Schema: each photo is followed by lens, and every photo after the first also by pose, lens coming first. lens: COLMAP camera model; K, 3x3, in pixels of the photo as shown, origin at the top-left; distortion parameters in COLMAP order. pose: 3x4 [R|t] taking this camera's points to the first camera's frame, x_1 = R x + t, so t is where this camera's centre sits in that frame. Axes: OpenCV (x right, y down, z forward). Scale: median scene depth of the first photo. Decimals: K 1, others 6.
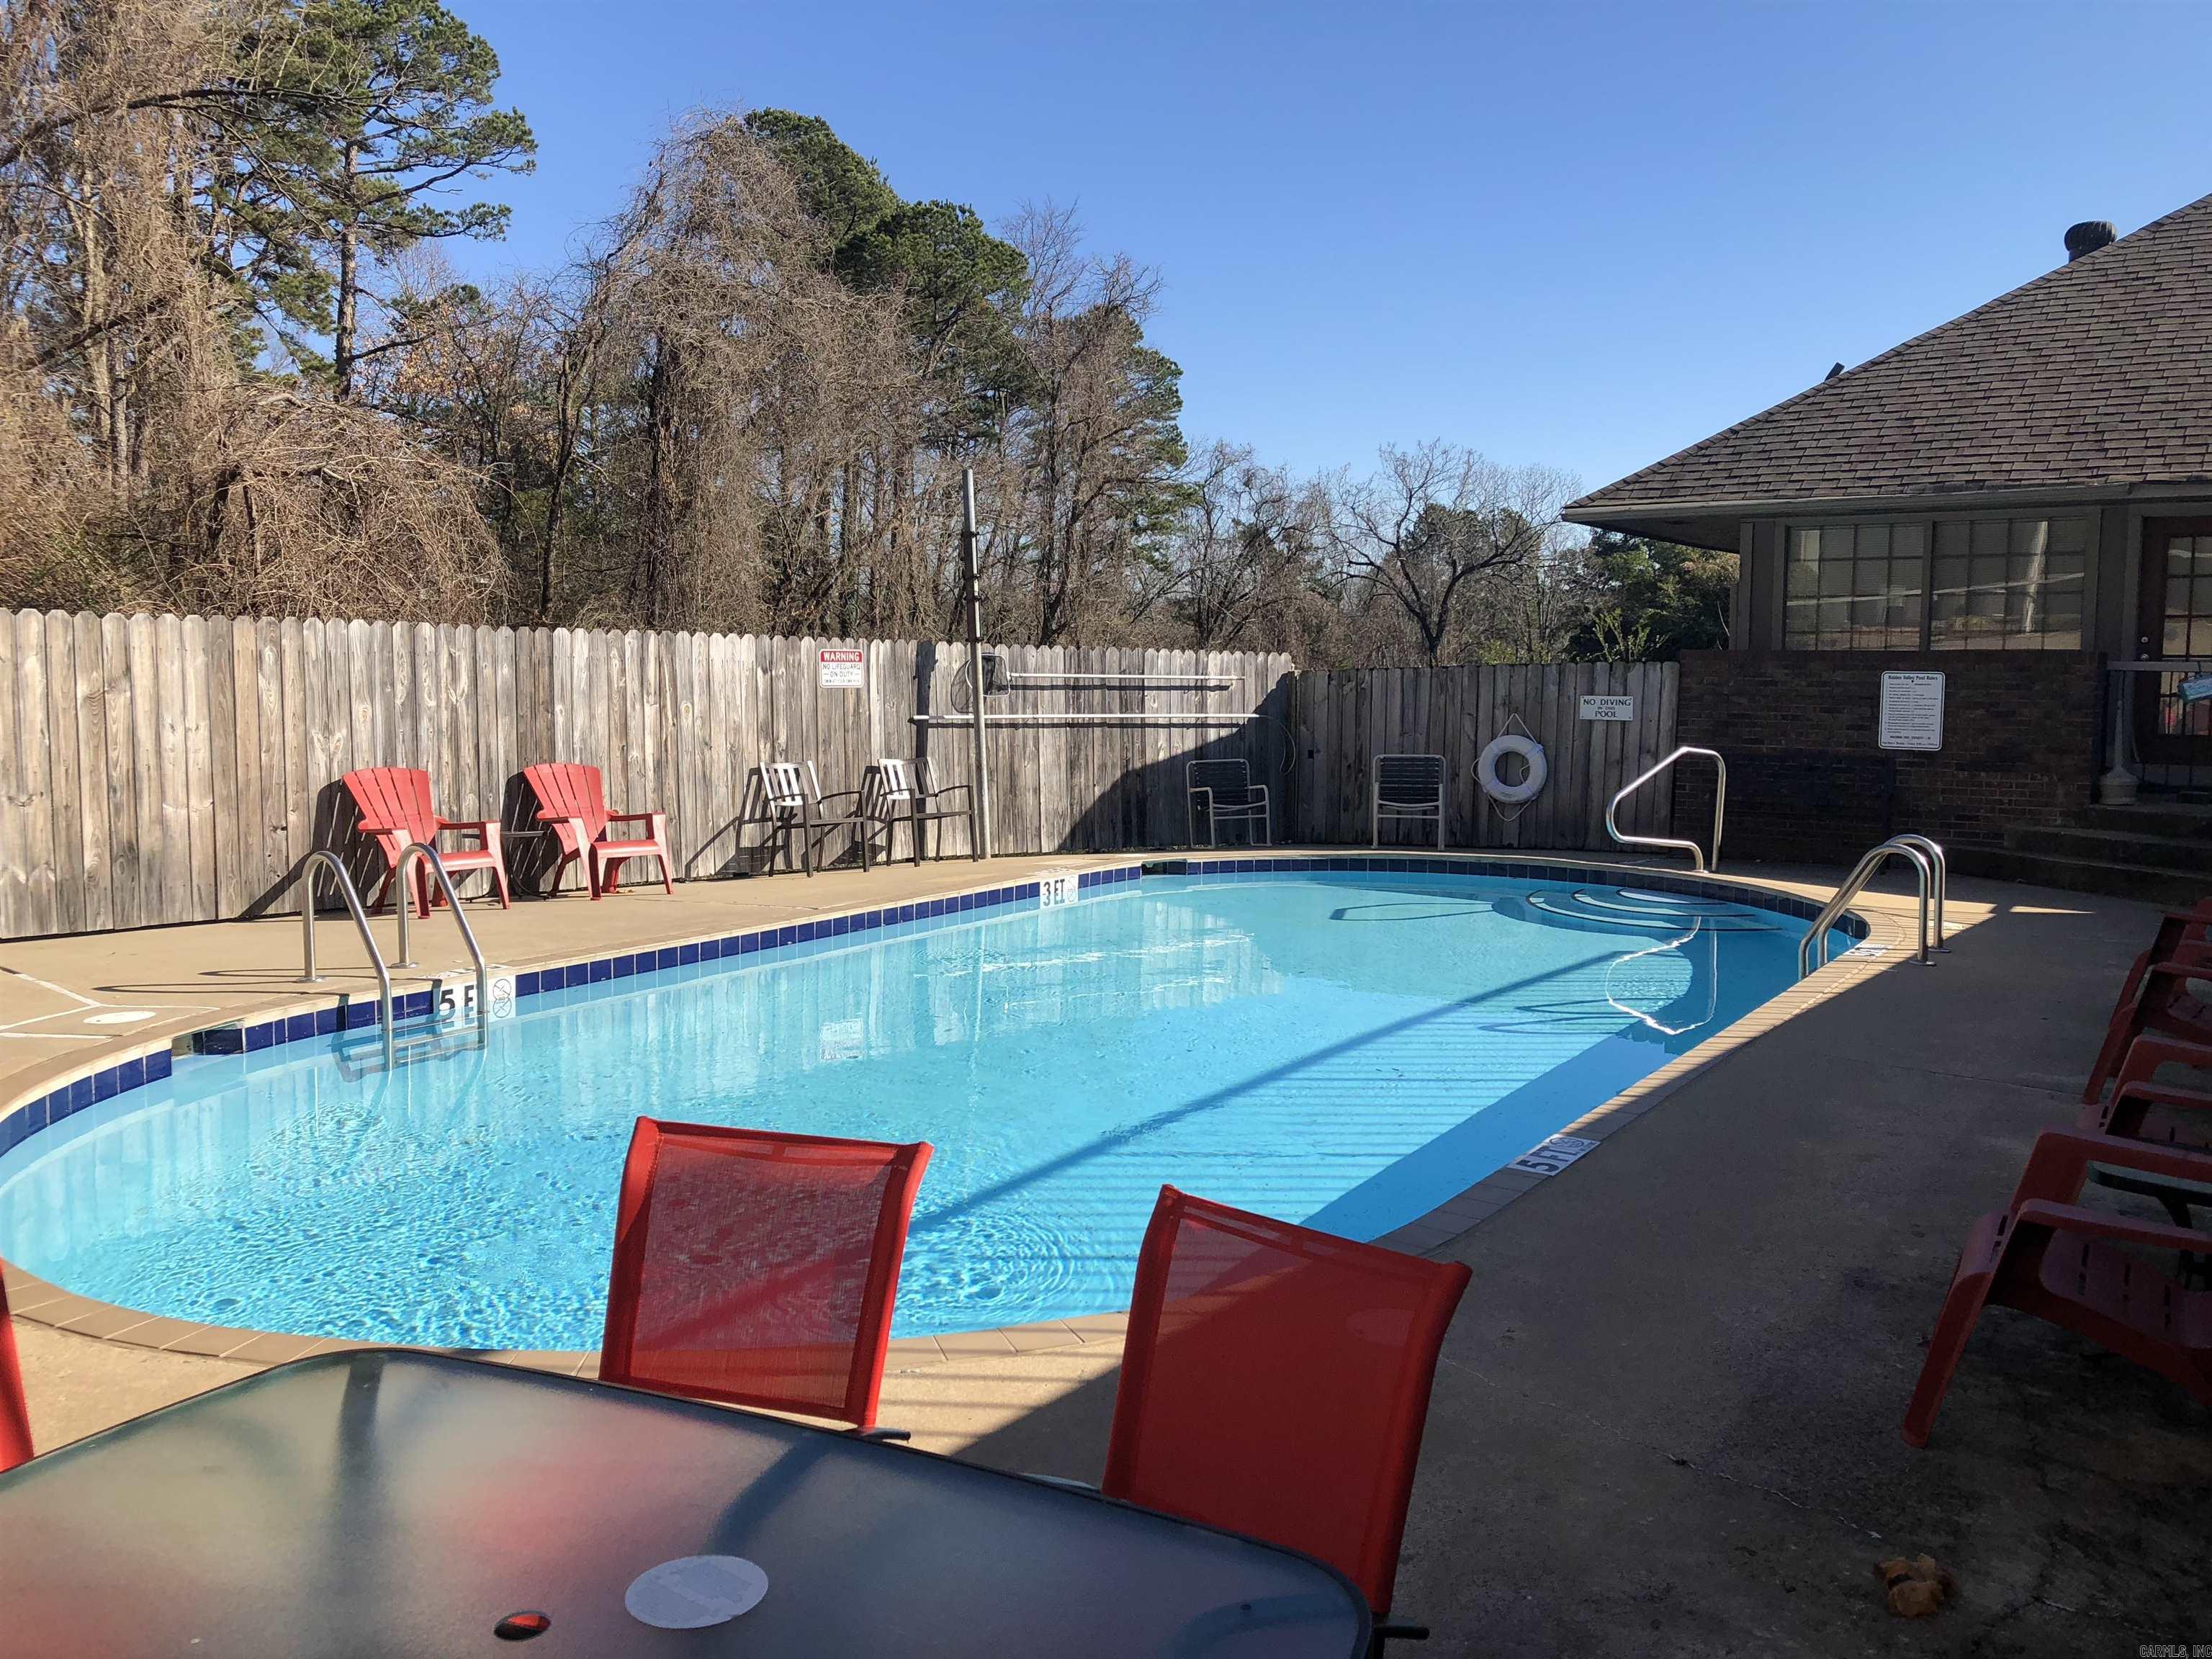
lens RADIAL K [[1796.5, 0, 1107.0], [0, 1796.5, 831.1], [0, 0, 1]] dist [0.006230, 0.001567]
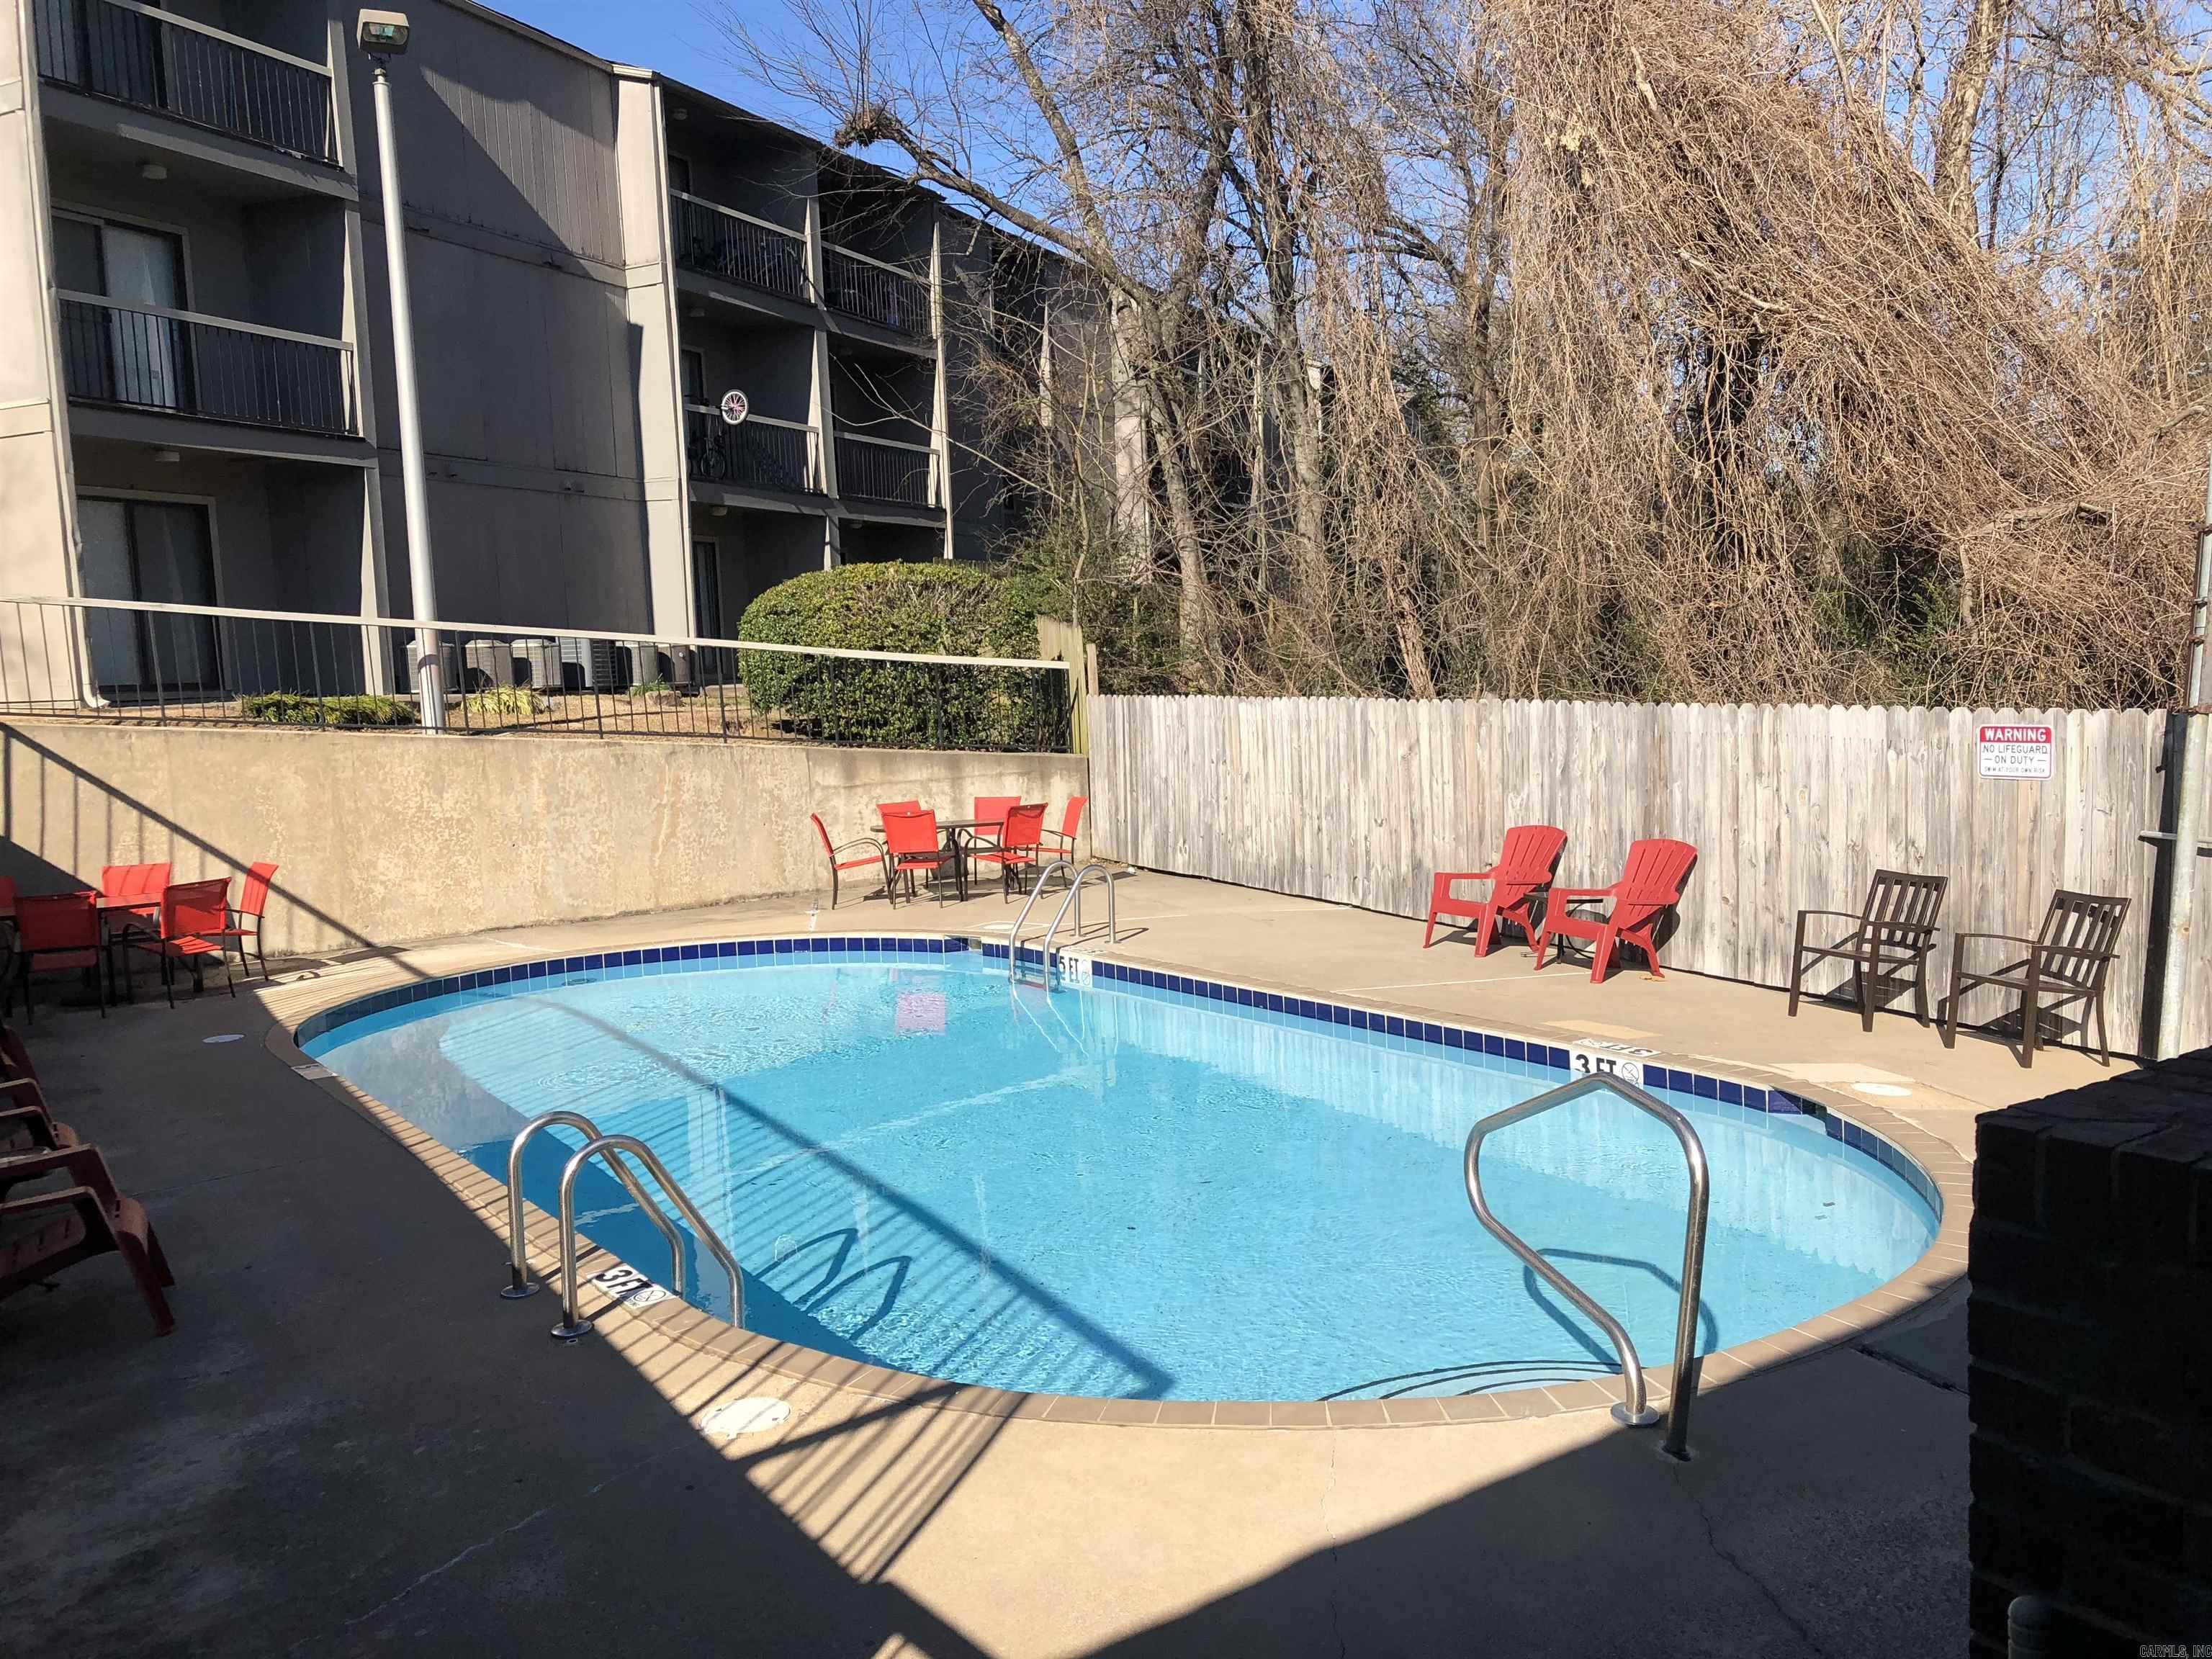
lens RADIAL K [[1796.5, 0, 1106.5], [0, 1796.5, 835.4], [0, 0, 1]] dist [0.006230, 0.001567]
pose [[-0.396783, 0.089399, -0.913549, 0.690635], [-0.049257, 0.991738, 0.118444, -0.135751], [0.916590, 0.091995, -0.389101, 1.047401]]
